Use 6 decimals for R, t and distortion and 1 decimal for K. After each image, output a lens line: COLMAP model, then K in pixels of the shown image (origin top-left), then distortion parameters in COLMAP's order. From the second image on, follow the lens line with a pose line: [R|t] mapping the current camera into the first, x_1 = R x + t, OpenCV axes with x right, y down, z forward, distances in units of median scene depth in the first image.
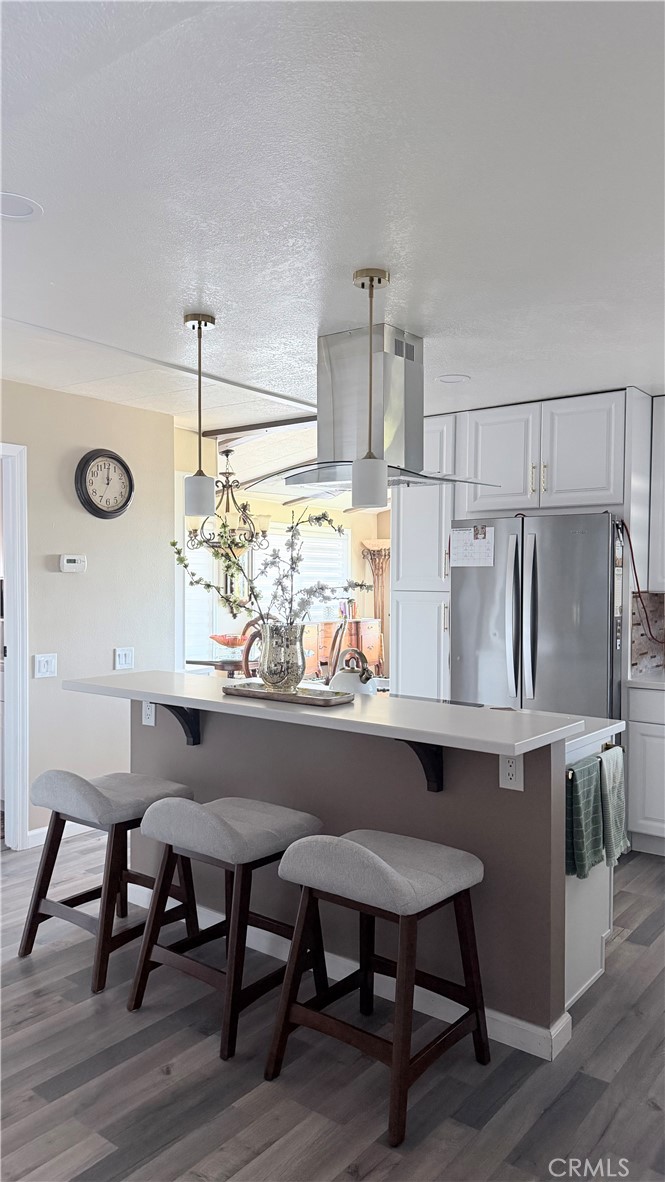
lens RADIAL K [[832.1, 0, 332.5], [0, 832.1, 589.7], [0, 0, 1]] dist [0.086967, -0.093680]
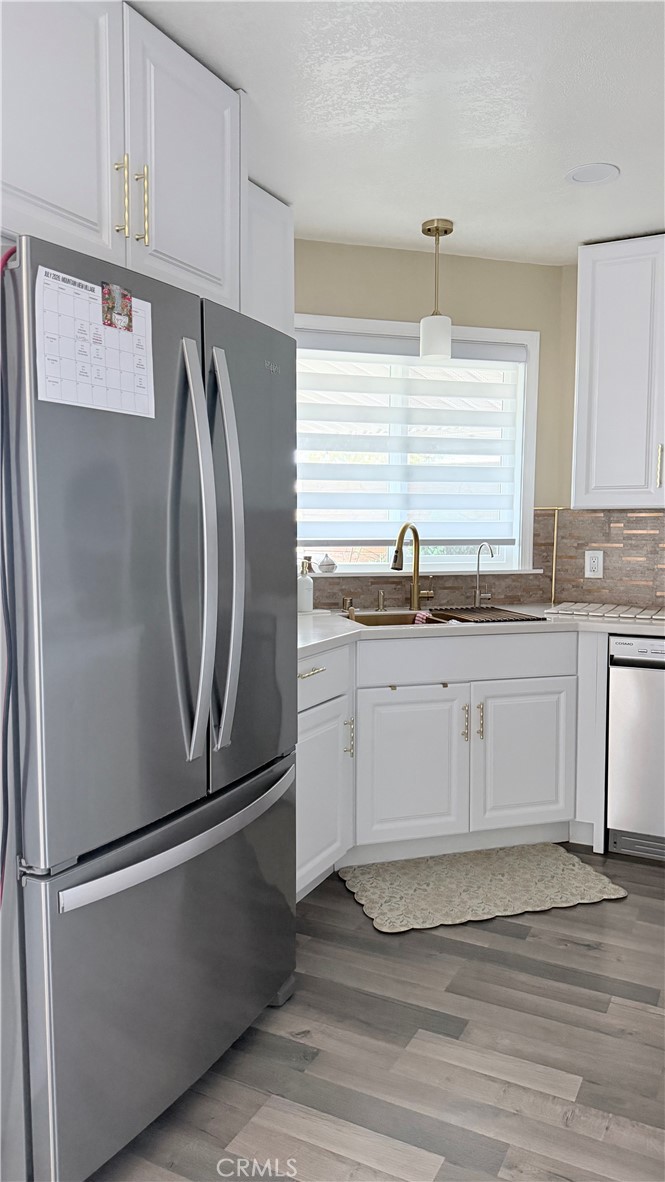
lens RADIAL K [[832.1, 0, 338.4], [0, 832.1, 589.3], [0, 0, 1]] dist [0.086967, -0.093680]
pose [[-0.179941, -0.090800, 0.979478, -0.256475], [0.005228, 0.995628, 0.093258, 0.017126], [-0.983663, 0.021902, -0.178680, 1.450634]]
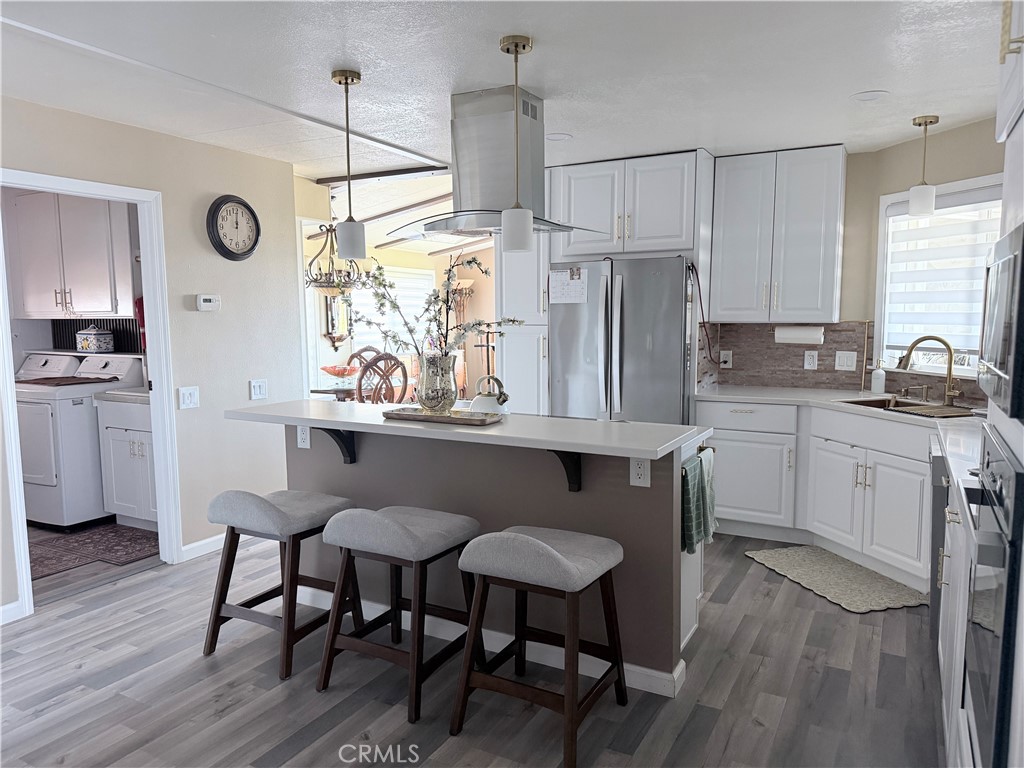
lens RADIAL K [[726.1, 0, 510.5], [0, 726.1, 382.4], [0, 0, 1]] dist [0.077433, -0.093723]
pose [[0.987352, -0.026518, 0.156308, -0.112347], [0.013793, 0.996542, 0.081942, -0.001850], [-0.157940, -0.078750, 0.984303, 0.002426]]
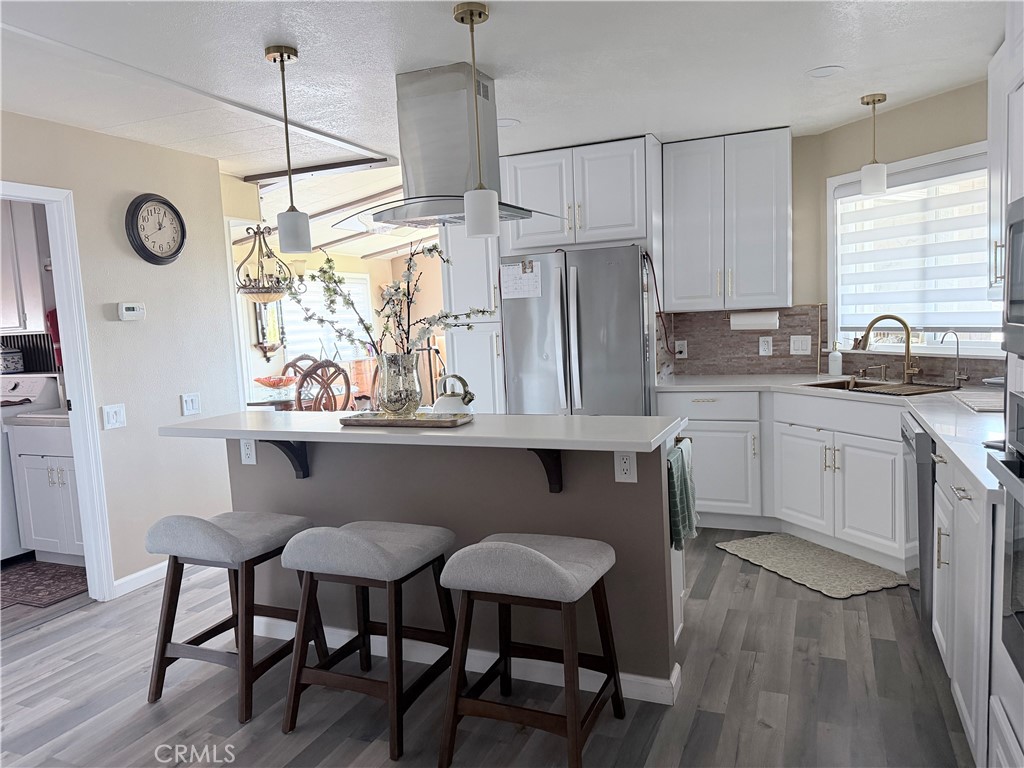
lens RADIAL K [[726.1, 0, 509.3], [0, 726.1, 380.6], [0, 0, 1]] dist [0.077433, -0.093723]
pose [[0.966795, -0.072825, 0.244957, -0.145400], [0.055784, 0.995561, 0.075811, 0.012811], [-0.249390, -0.059629, 0.966565, 0.076445]]
